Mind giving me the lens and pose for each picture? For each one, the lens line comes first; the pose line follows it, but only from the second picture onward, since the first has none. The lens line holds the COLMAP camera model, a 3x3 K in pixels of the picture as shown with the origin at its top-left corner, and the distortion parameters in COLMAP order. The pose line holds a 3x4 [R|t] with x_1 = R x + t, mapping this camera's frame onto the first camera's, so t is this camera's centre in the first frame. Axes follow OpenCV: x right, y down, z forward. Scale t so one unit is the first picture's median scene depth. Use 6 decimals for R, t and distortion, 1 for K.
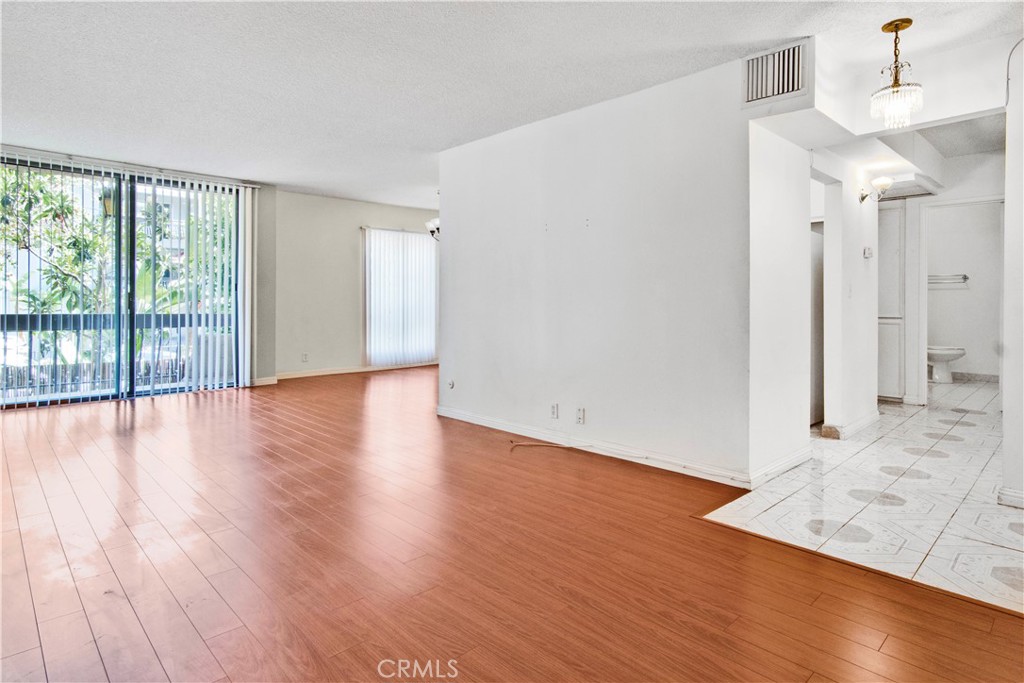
lens RADIAL K [[569.5, 0, 501.1], [0, 569.5, 341.4], [0, 0, 1]] dist [-0.001905, -0.000538]
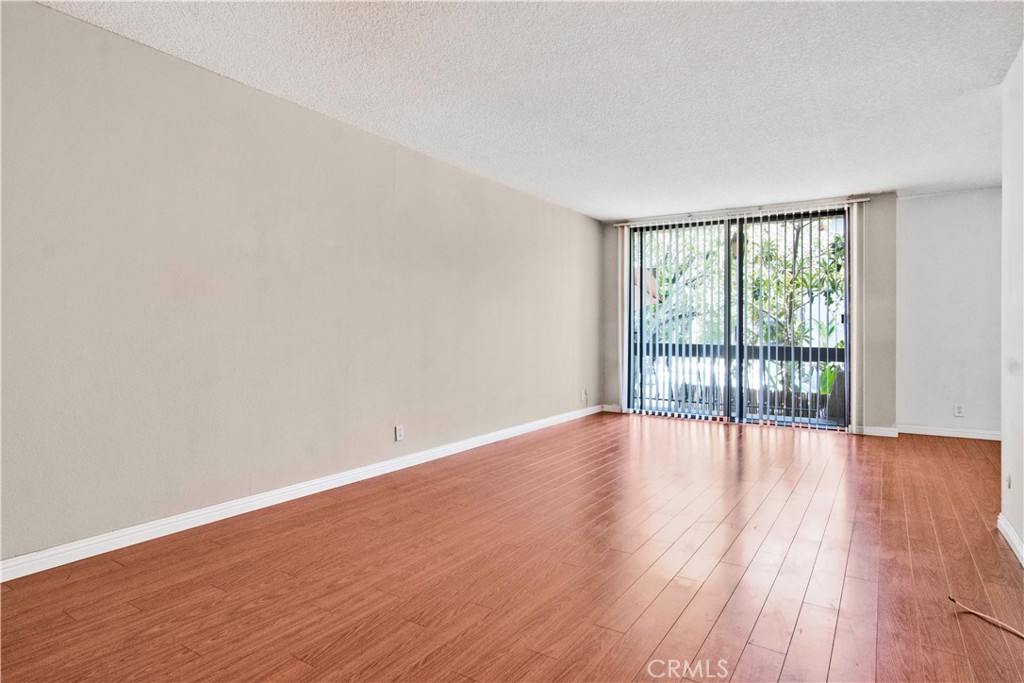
lens RADIAL K [[569.5, 0, 501.8], [0, 569.5, 335.8], [0, 0, 1]] dist [-0.001905, -0.000538]
pose [[0.217890, 0.003858, -0.975966, 0.272740], [-0.075565, 0.997057, -0.012929, -0.016241], [0.973044, 0.076566, 0.217540, 0.287574]]
